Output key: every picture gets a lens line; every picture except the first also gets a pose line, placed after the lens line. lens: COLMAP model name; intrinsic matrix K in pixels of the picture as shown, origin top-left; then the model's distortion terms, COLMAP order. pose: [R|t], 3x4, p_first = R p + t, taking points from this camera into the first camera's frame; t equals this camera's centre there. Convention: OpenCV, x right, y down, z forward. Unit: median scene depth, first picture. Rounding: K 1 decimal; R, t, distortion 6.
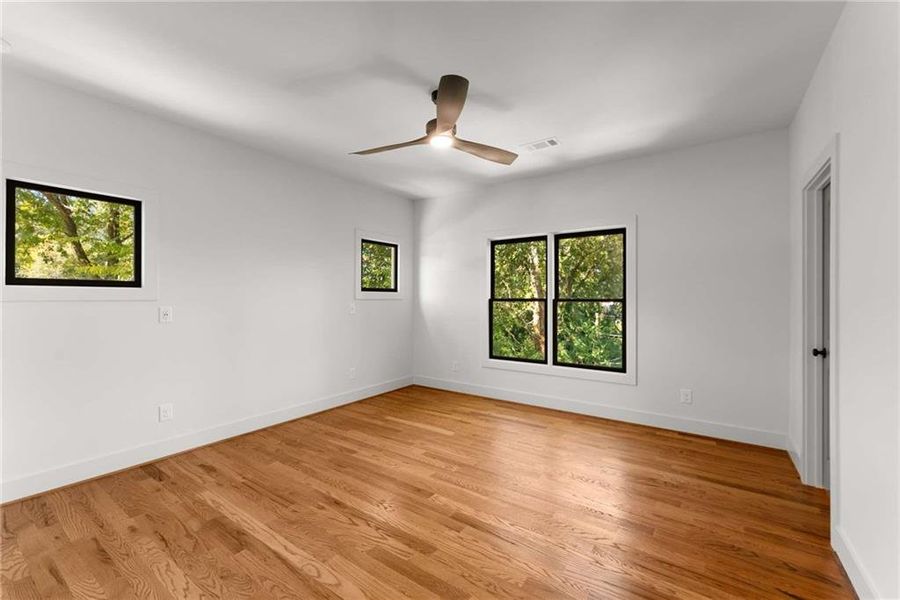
lens RADIAL K [[367.9, 0, 452.3], [0, 367.9, 296.5], [0, 0, 1]] dist [0.000305, 0.000299]
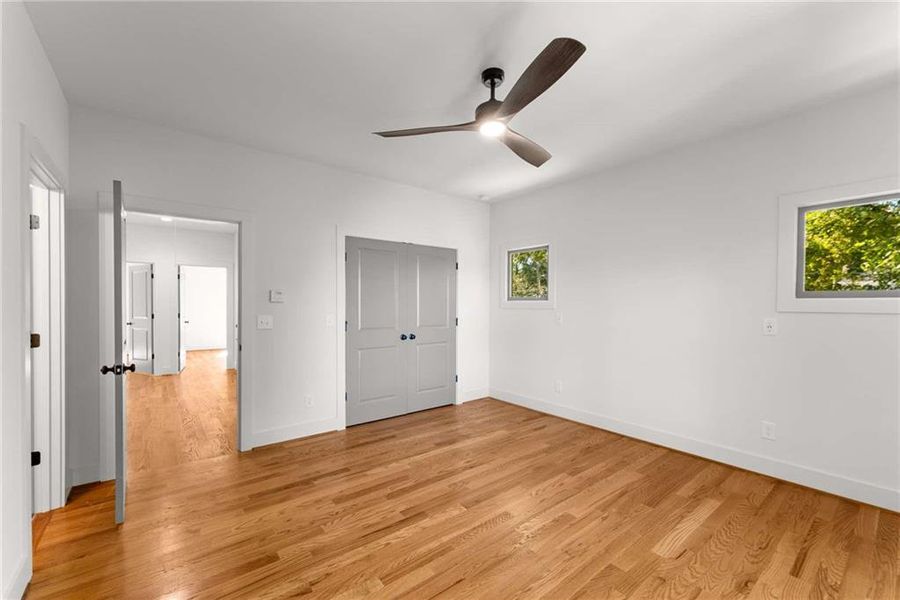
lens RADIAL K [[367.9, 0, 452.3], [0, 367.9, 305.1], [0, 0, 1]] dist [0.000305, 0.000299]
pose [[-0.273482, 0.002150, -0.961875, 0.726416], [-0.004043, 0.999986, 0.003384, -0.005211], [0.961869, 0.004814, -0.273469, 0.992710]]
